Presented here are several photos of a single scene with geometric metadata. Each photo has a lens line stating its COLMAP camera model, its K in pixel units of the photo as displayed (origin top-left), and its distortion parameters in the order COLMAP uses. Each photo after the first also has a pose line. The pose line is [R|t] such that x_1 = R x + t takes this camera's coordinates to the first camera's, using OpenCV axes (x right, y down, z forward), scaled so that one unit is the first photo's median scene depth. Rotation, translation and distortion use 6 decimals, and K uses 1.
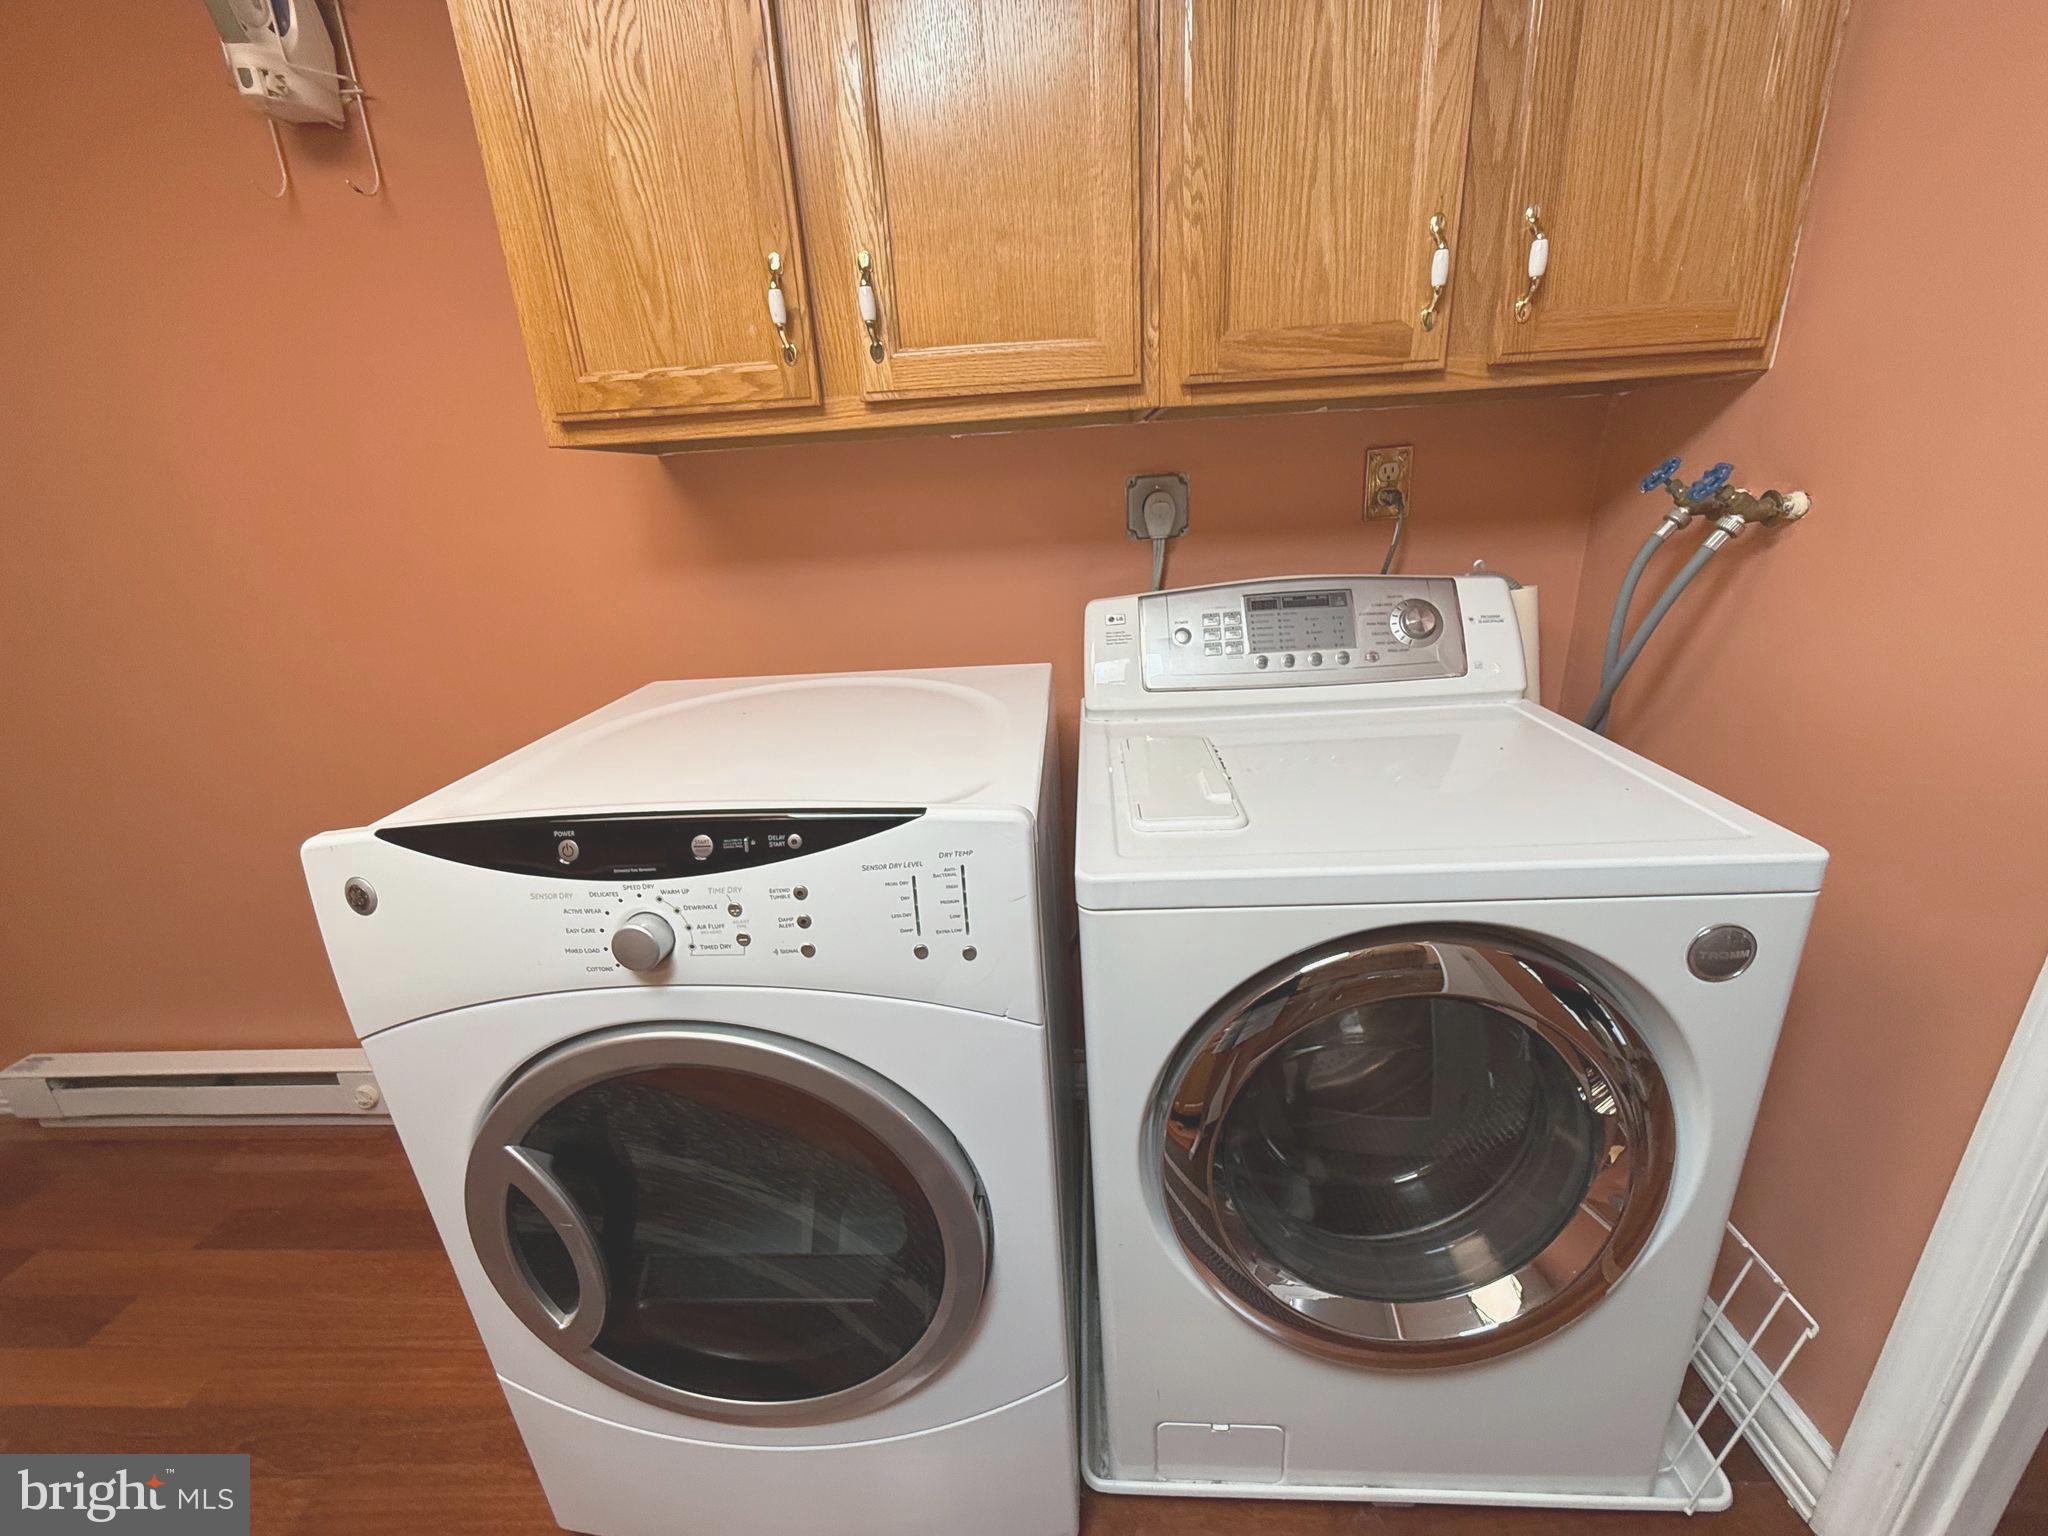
lens RADIAL K [[822.3, 0, 1027.6], [0, 822.3, 768.4], [0, 0, 1]] dist [0.002254, 0.000225]
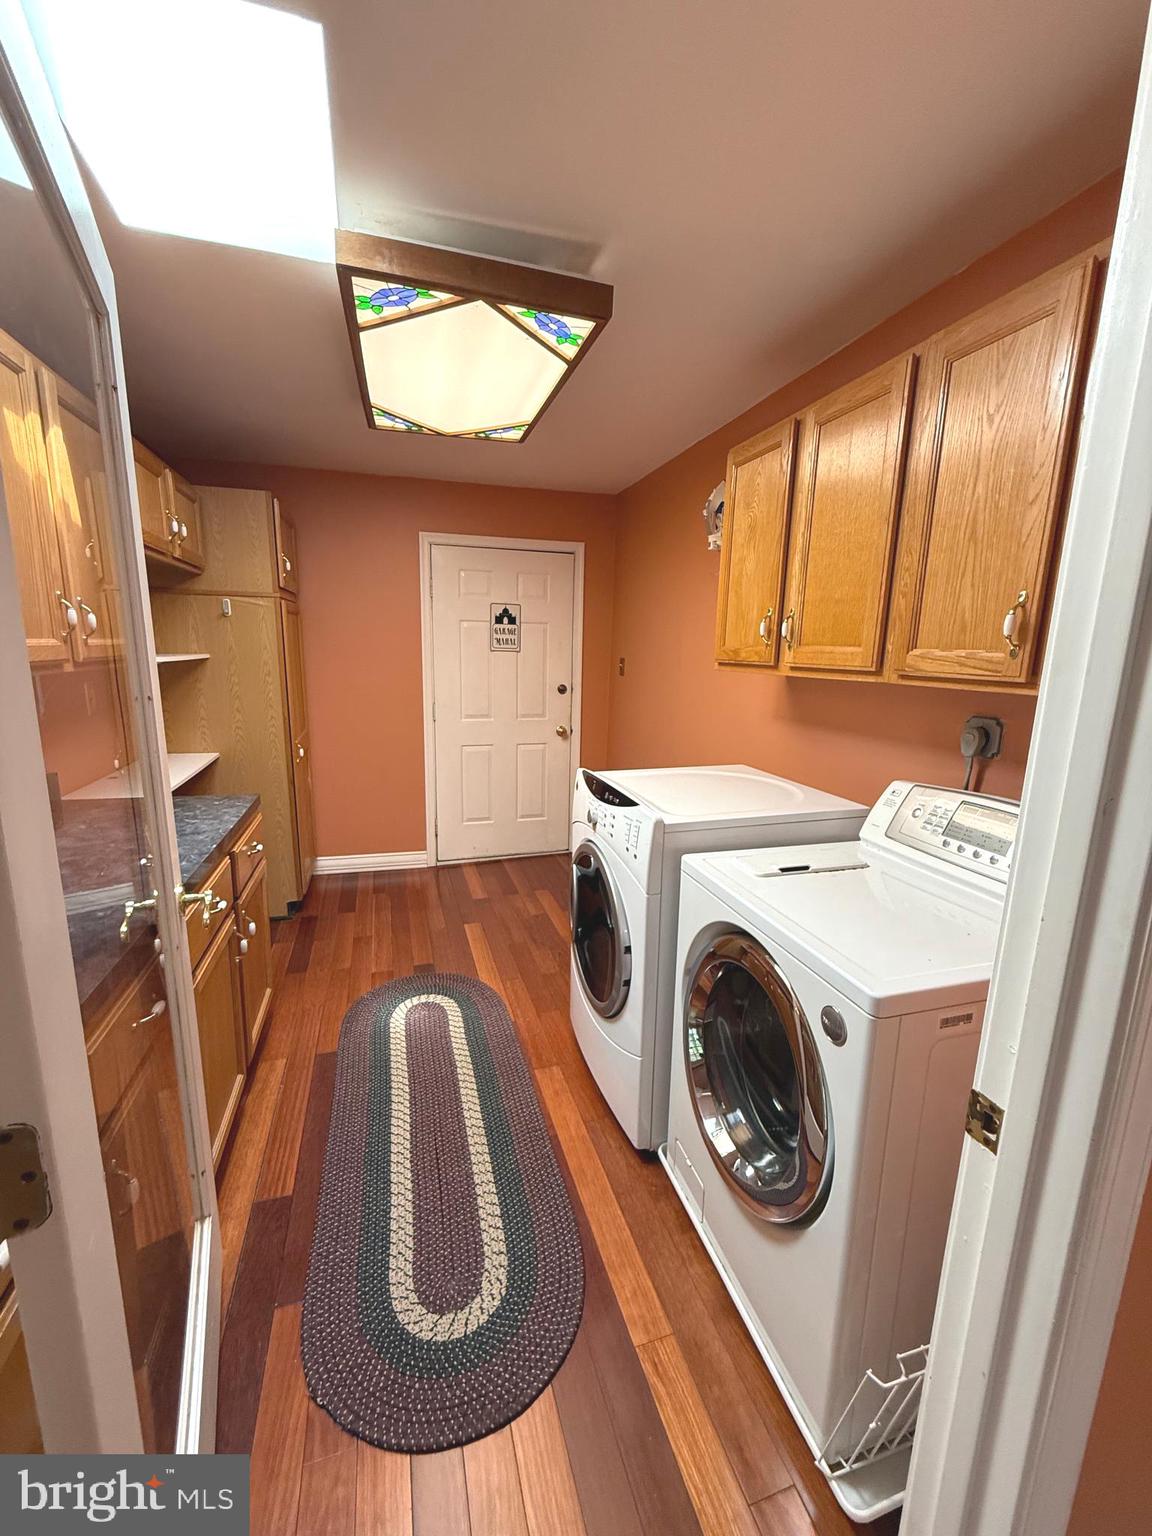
lens RADIAL K [[616.7, 0, 576.0], [0, 616.7, 768.7], [0, 0, 1]] dist [0.002254, 0.000225]
pose [[0.336024, 0.244820, -0.909478, 1.266687], [-0.347665, 0.929673, 0.121805, -0.189162], [0.875338, 0.275265, 0.397508, -0.120905]]
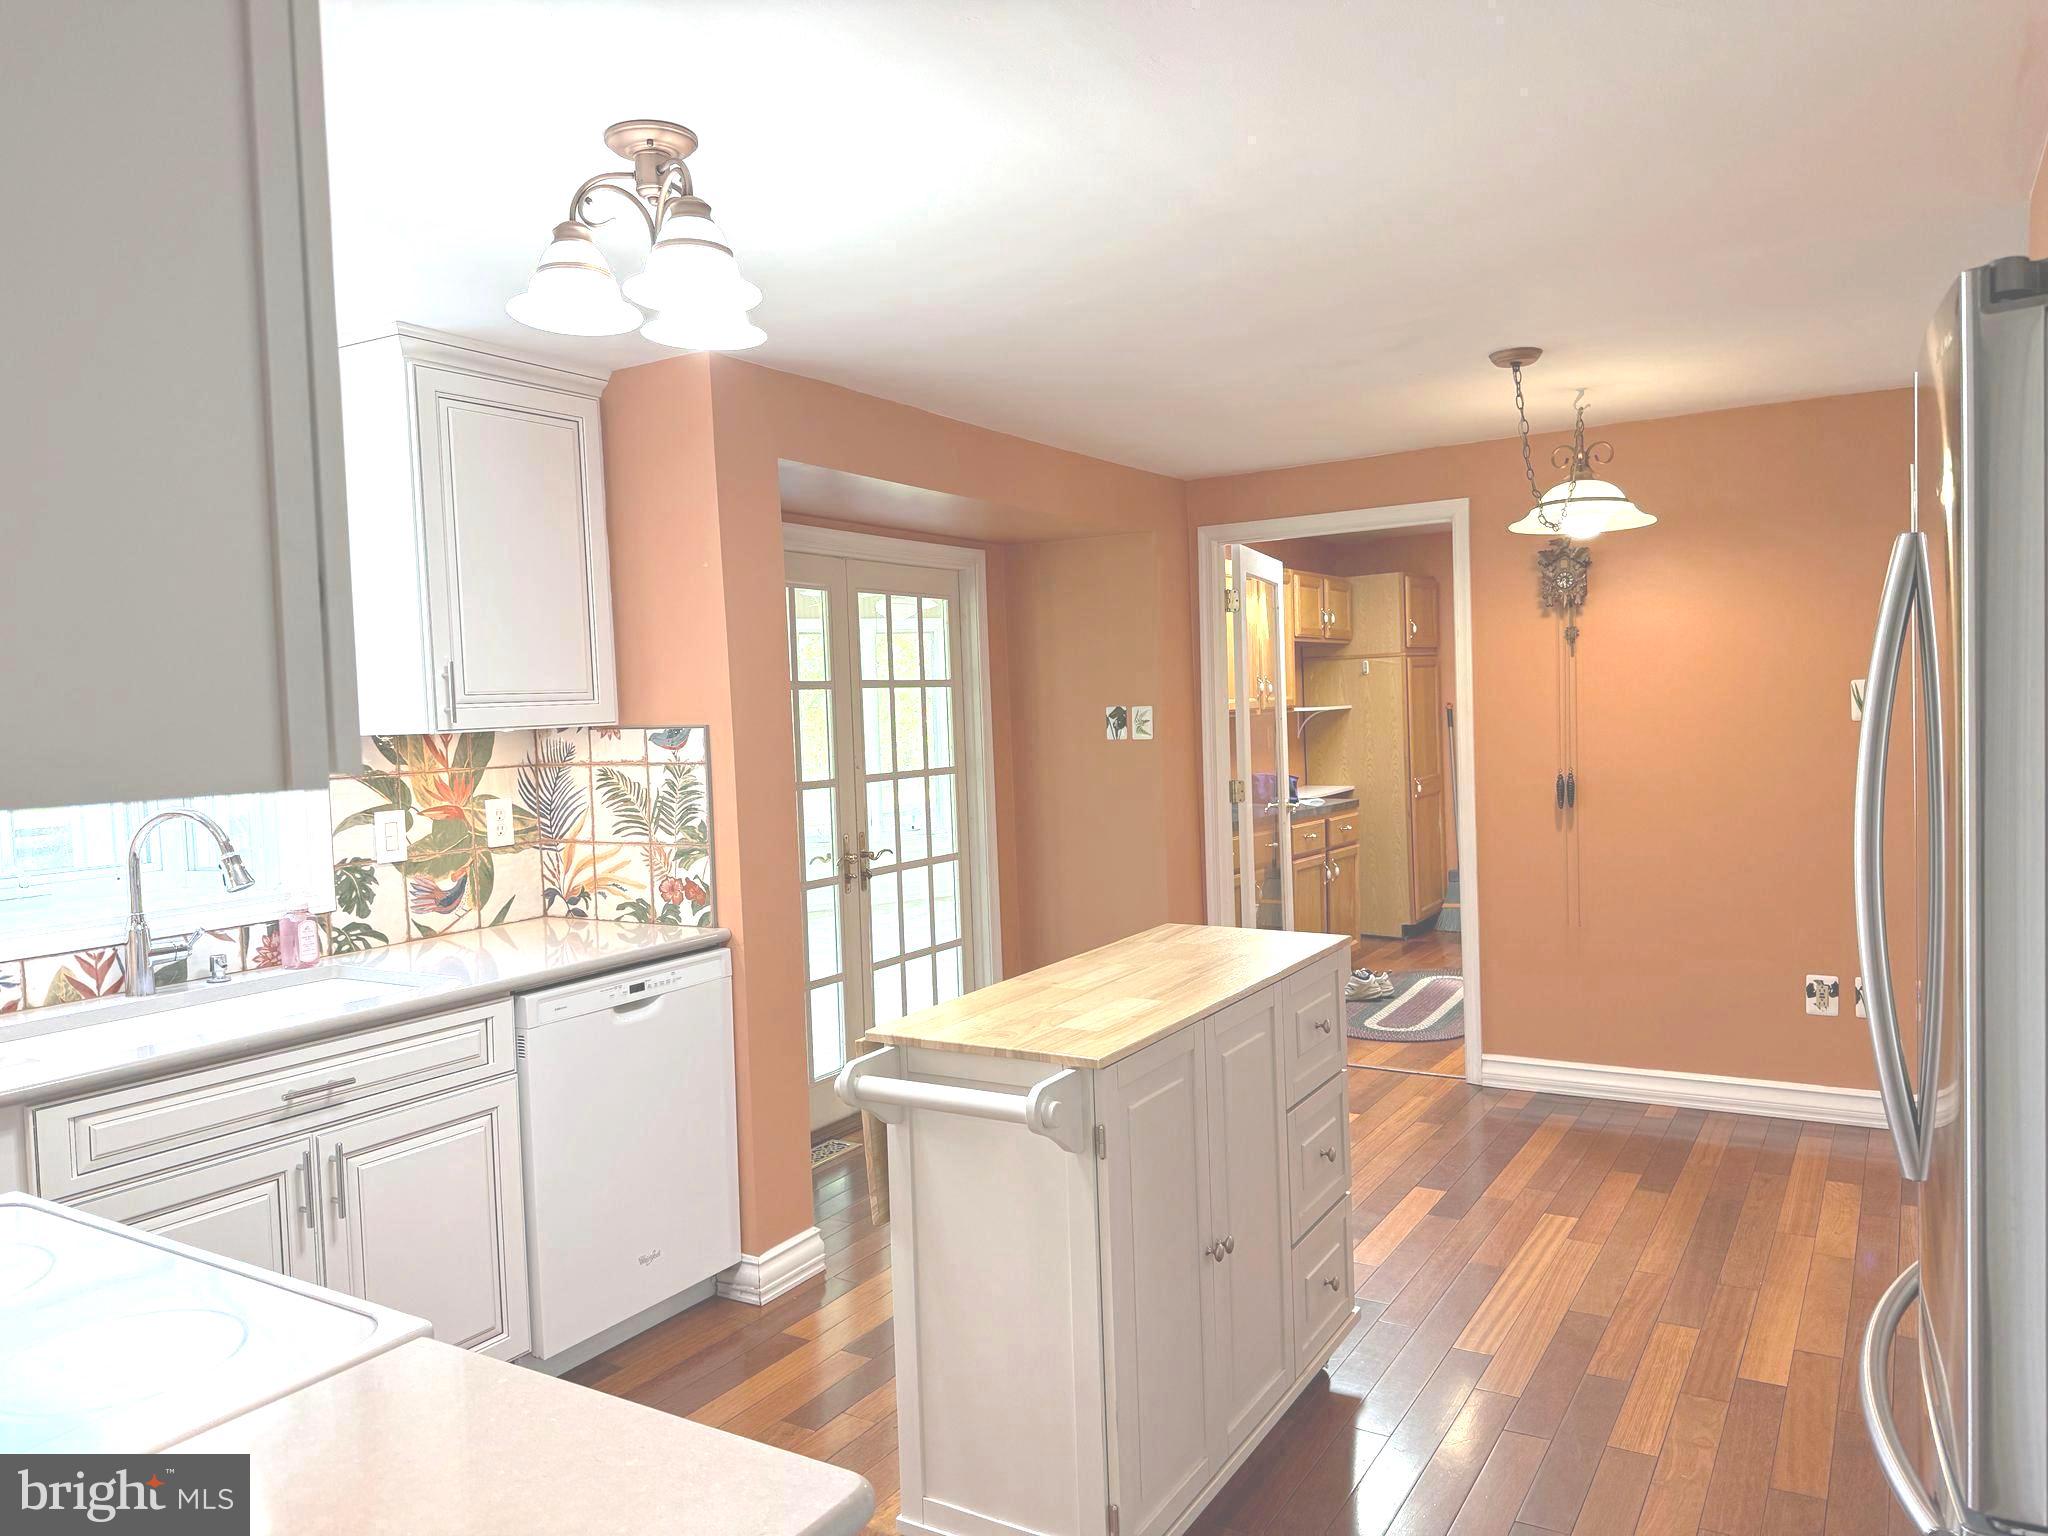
lens RADIAL K [[1428.0, 0, 1023.9], [0, 1428.0, 768.6], [0, 0, 1]] dist [0.003713, 0.000255]
pose [[-0.483709, 0.111828, -0.868055, 2.919078], [-0.221785, 0.943771, 0.245168, -0.468542], [0.846662, 0.311112, -0.431708, 0.420731]]
